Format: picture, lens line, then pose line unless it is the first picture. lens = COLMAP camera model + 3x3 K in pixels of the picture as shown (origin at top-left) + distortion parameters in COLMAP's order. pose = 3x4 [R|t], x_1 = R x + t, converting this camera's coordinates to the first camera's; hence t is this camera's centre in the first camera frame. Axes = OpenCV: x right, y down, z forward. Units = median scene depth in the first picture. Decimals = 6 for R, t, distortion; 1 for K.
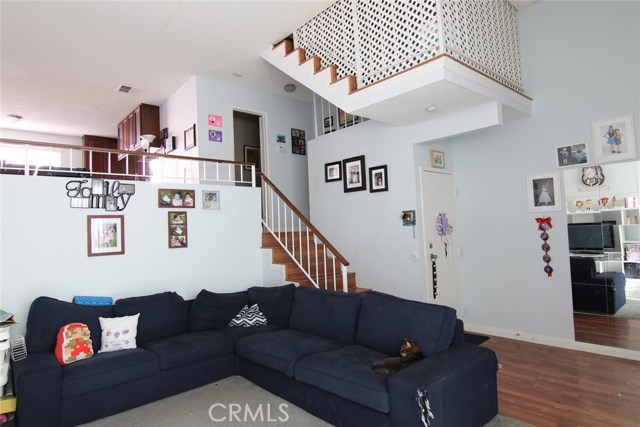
lens RADIAL K [[375.9, 0, 319.5], [0, 375.9, 210.6], [0, 0, 1]] dist [-0.001327, -0.000569]
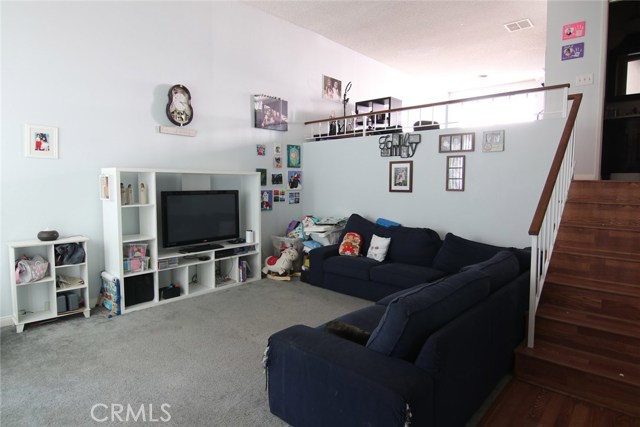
lens RADIAL K [[375.9, 0, 320.0], [0, 375.9, 214.7], [0, 0, 1]] dist [-0.001327, -0.000569]
pose [[0.121374, 0.136611, -0.983161, 0.688965], [0.047651, 0.988540, 0.143241, -0.004043], [0.991462, -0.064235, 0.113473, 0.556799]]
